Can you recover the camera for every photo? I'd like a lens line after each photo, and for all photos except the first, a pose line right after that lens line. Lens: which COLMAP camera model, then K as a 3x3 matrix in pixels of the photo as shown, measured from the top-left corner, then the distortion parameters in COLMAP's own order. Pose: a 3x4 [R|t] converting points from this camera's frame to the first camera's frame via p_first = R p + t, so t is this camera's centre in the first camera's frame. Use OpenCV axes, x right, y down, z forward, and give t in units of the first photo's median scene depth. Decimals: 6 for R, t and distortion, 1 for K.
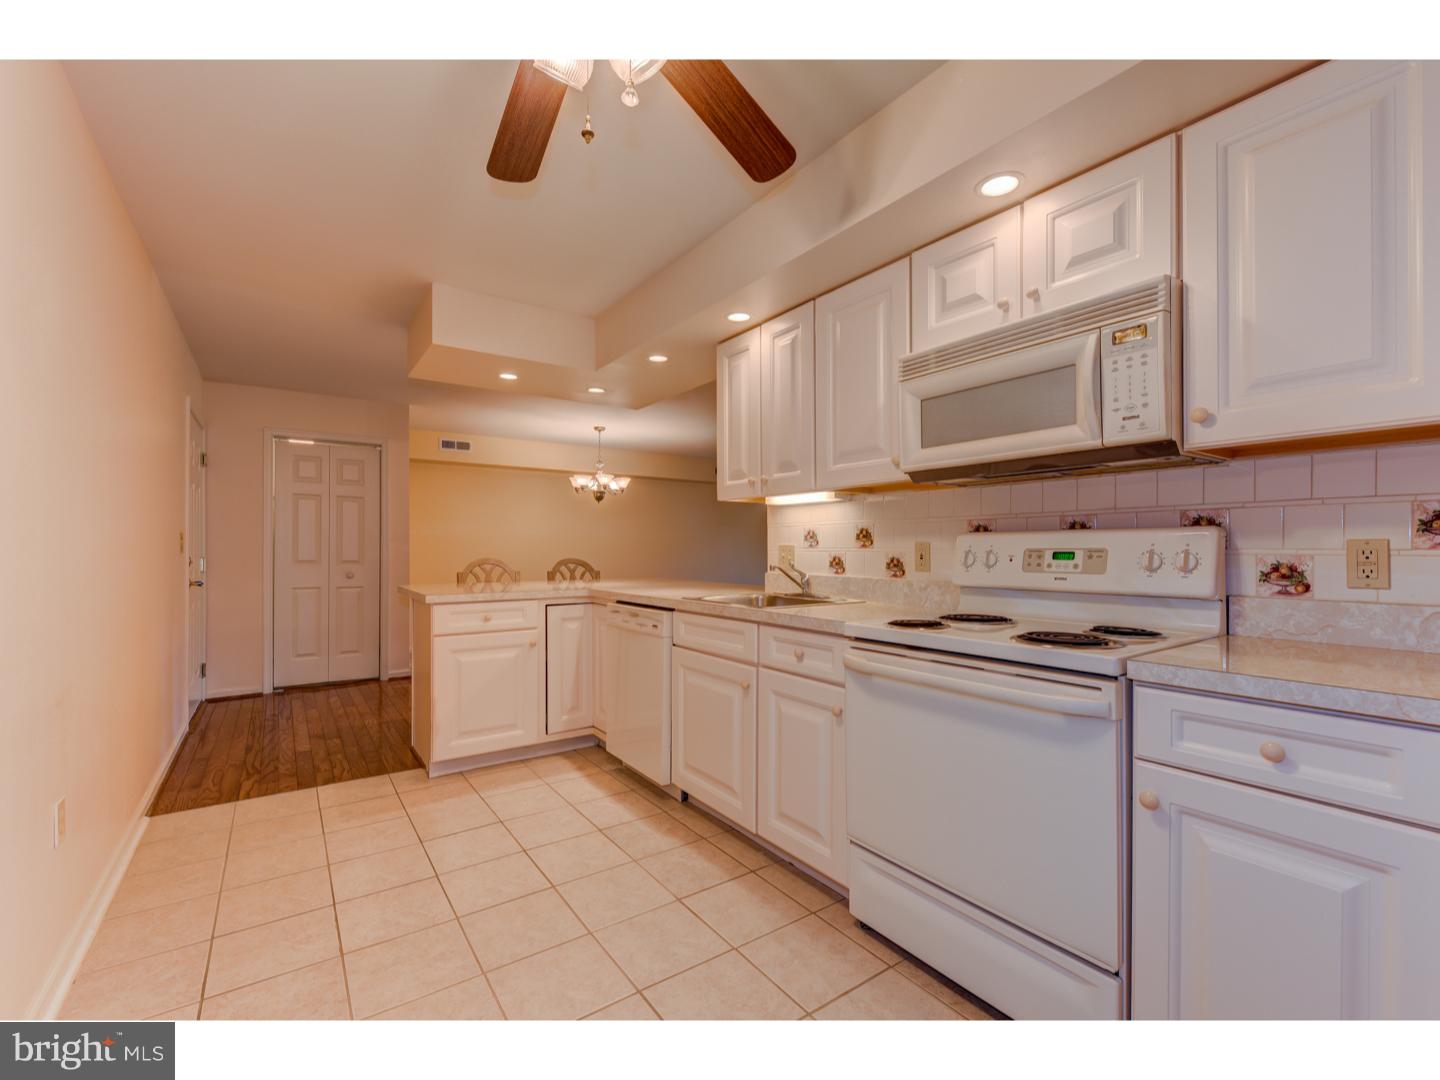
lens RADIAL K [[636.0, 0, 709.5], [0, 636.0, 542.6], [0, 0, 1]] dist [0.024066, -0.000153]
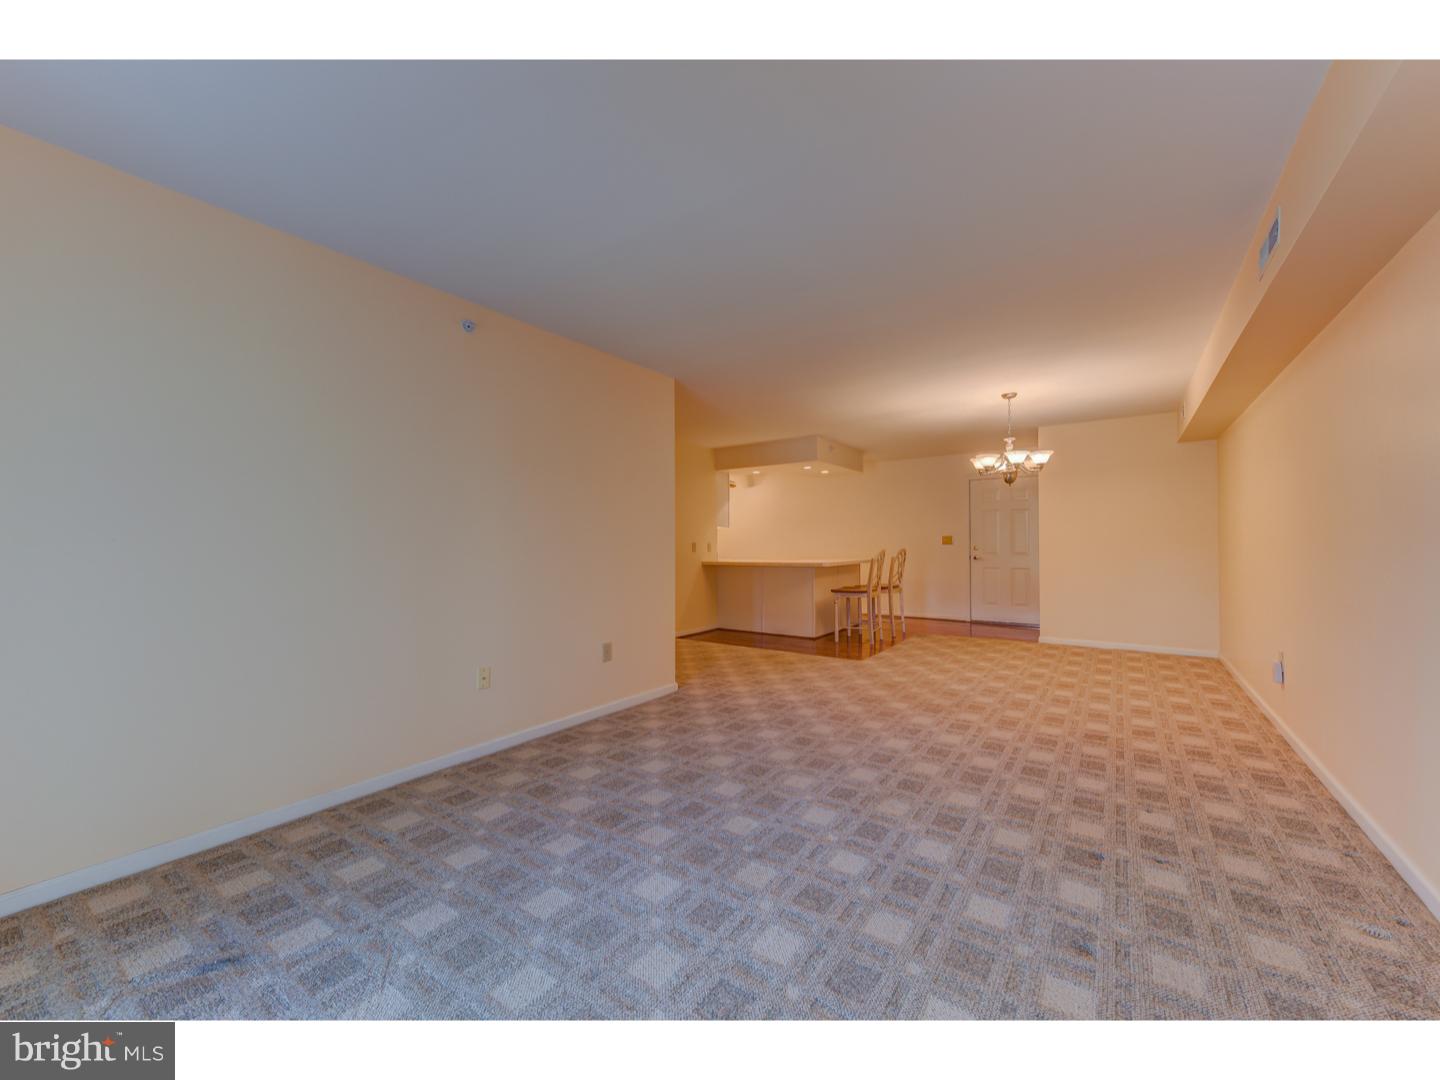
lens RADIAL K [[563.6, 0, 717.0], [0, 563.6, 544.2], [0, 0, 1]] dist [0.002065, -0.000522]
pose [[-0.938925, 0.011600, -0.343927, 1.167431], [0.014487, 0.999878, -0.005826, 0.029462], [0.343818, -0.010453, -0.938978, 4.210284]]
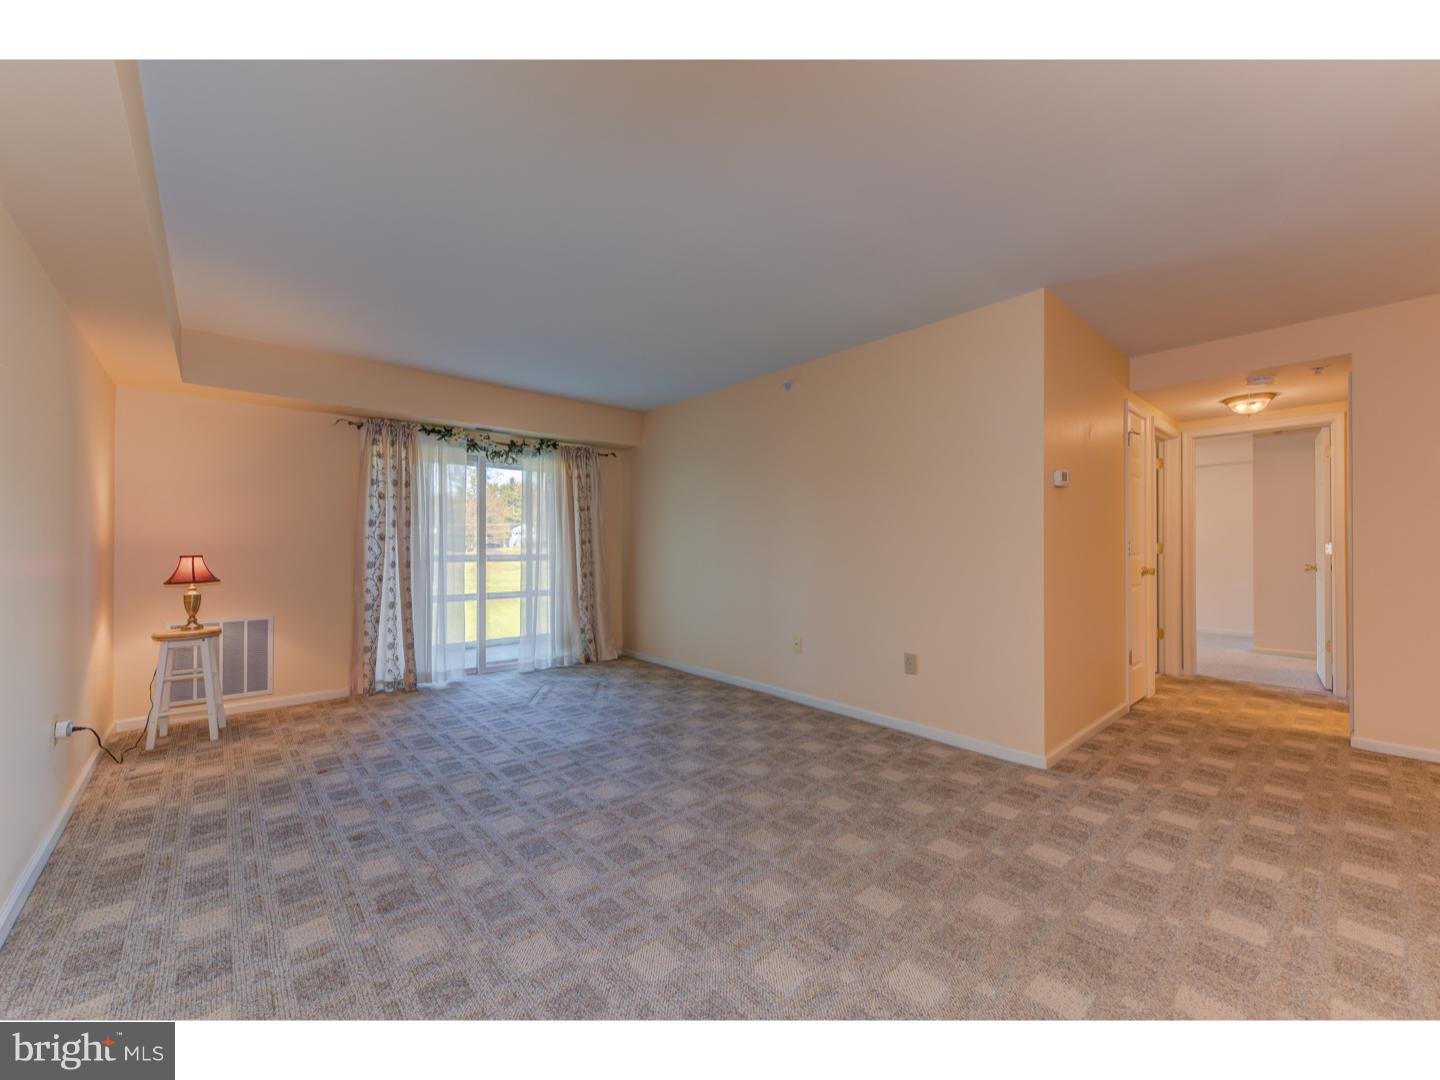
lens RADIAL K [[563.6, 0, 717.0], [0, 563.6, 544.2], [0, 0, 1]] dist [0.002065, -0.000522]
pose [[-0.121913, 0.007271, 0.992514, -0.376304], [-0.007018, 0.999942, -0.008188, 0.033039], [-0.992516, -0.007964, -0.121855, 3.305295]]
